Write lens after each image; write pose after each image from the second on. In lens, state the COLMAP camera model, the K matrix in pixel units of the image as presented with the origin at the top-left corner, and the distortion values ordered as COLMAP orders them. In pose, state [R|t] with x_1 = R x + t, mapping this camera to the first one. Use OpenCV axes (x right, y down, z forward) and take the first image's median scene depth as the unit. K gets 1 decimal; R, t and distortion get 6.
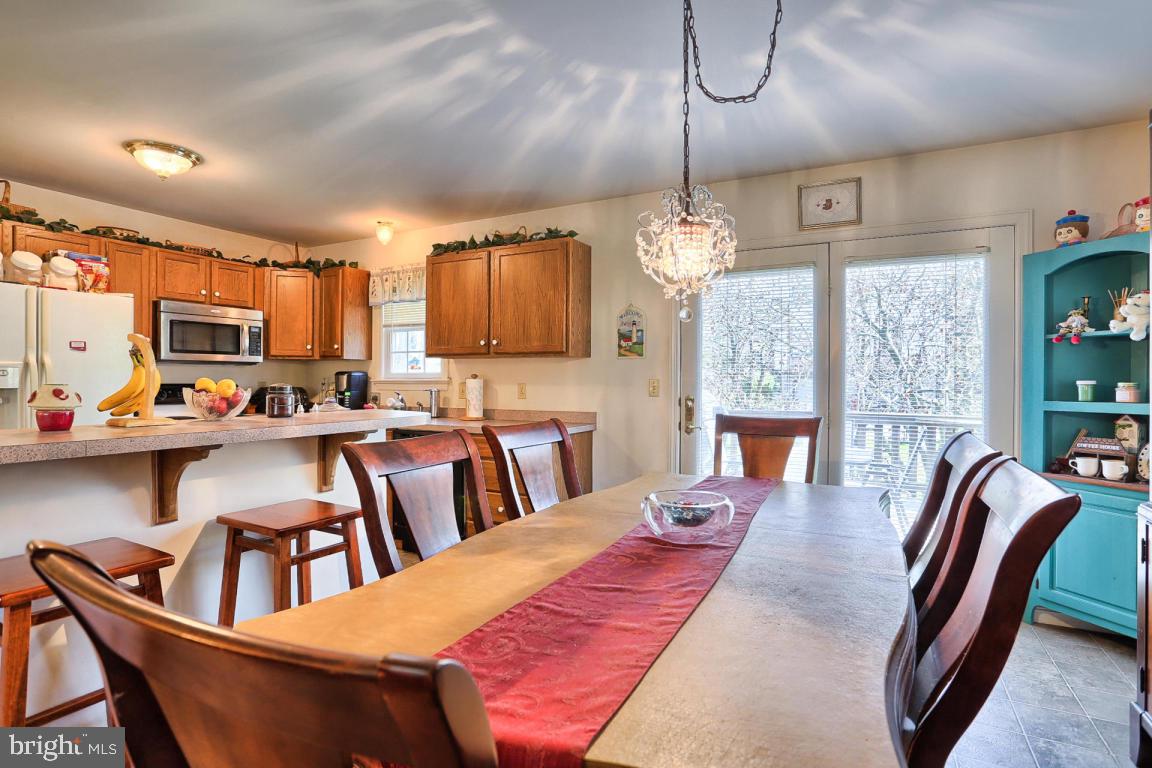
lens RADIAL K [[569.5, 0, 581.1], [0, 569.5, 384.8], [0, 0, 1]] dist [-0.070145, 0.031691]
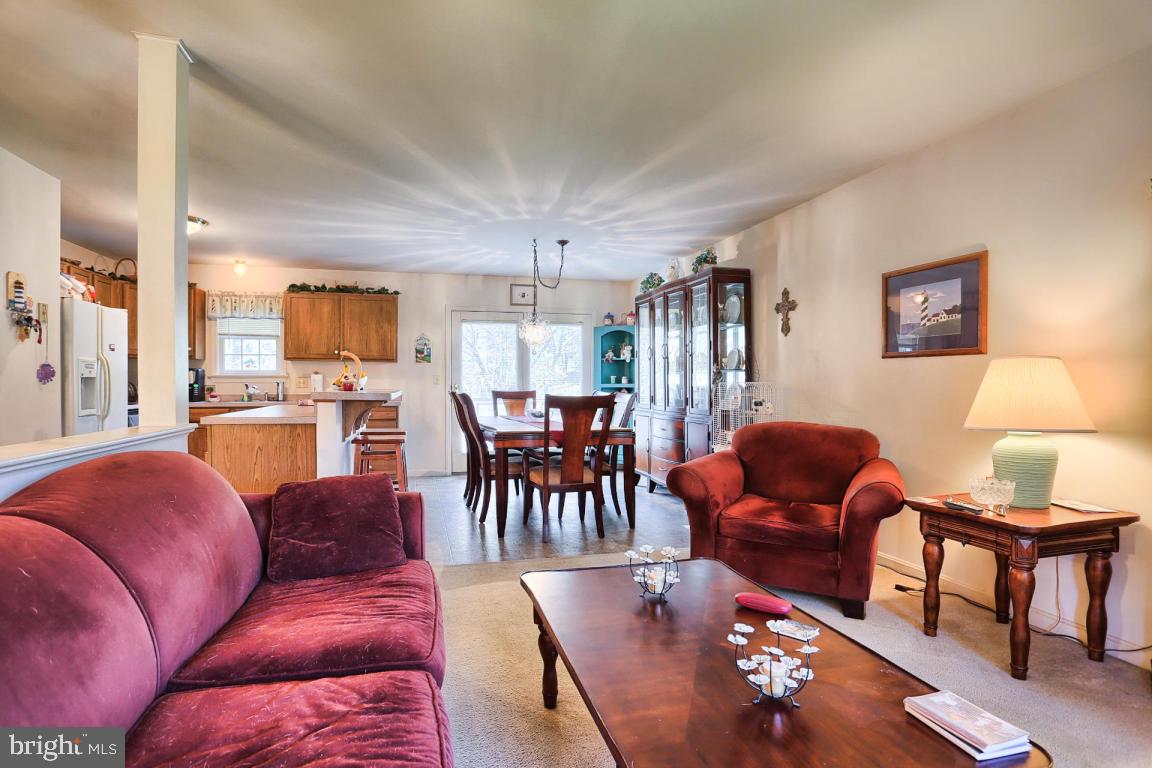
lens RADIAL K [[562.8, 0, 551.5], [0, 562.8, 389.5], [0, 0, 1]] dist [-0.060377, 0.027118]
pose [[0.751905, -0.008909, 0.659212, -0.786928], [0.005400, 0.999958, 0.007355, 0.024594], [-0.659250, -0.001971, 0.751922, -0.612808]]
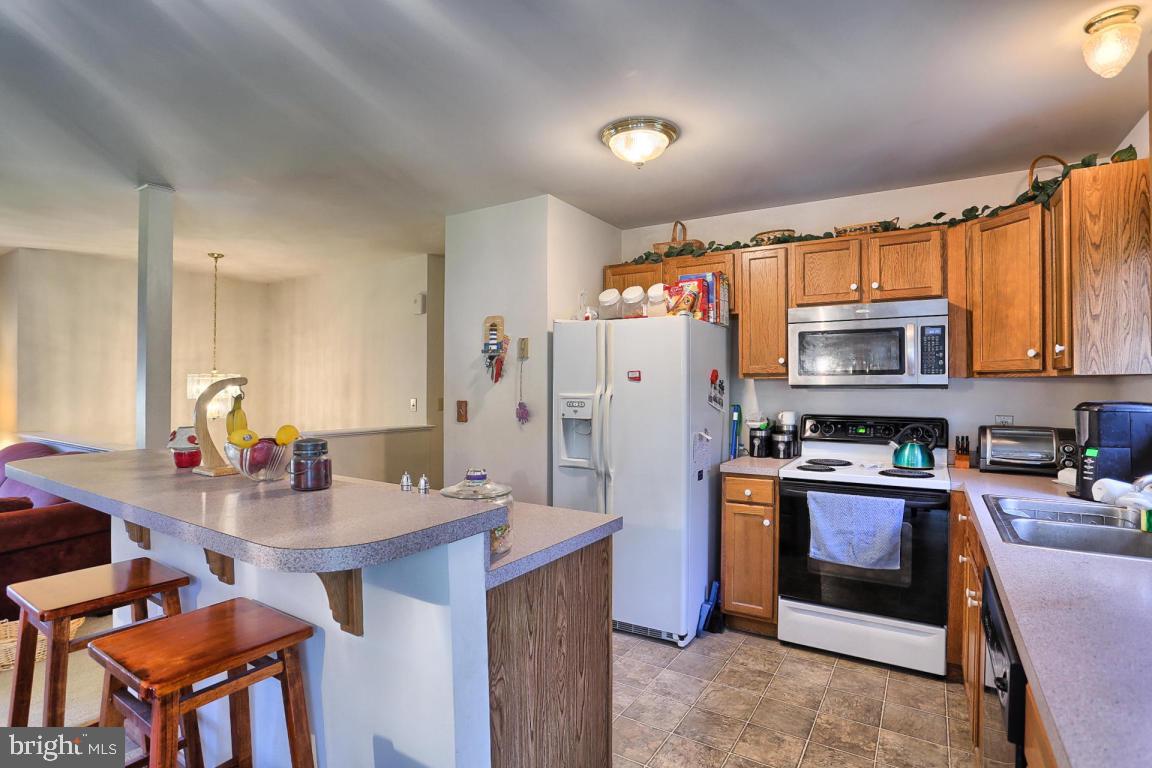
lens RADIAL K [[581.9, 0, 576.0], [0, 581.9, 384.0], [0, 0, 1]] dist [-0.073406, 0.031963]
pose [[-0.079468, -0.009955, -0.996788, 0.066239], [-0.010984, 0.999898, -0.009110, -0.037289], [0.996777, 0.010225, -0.079569, 0.774857]]
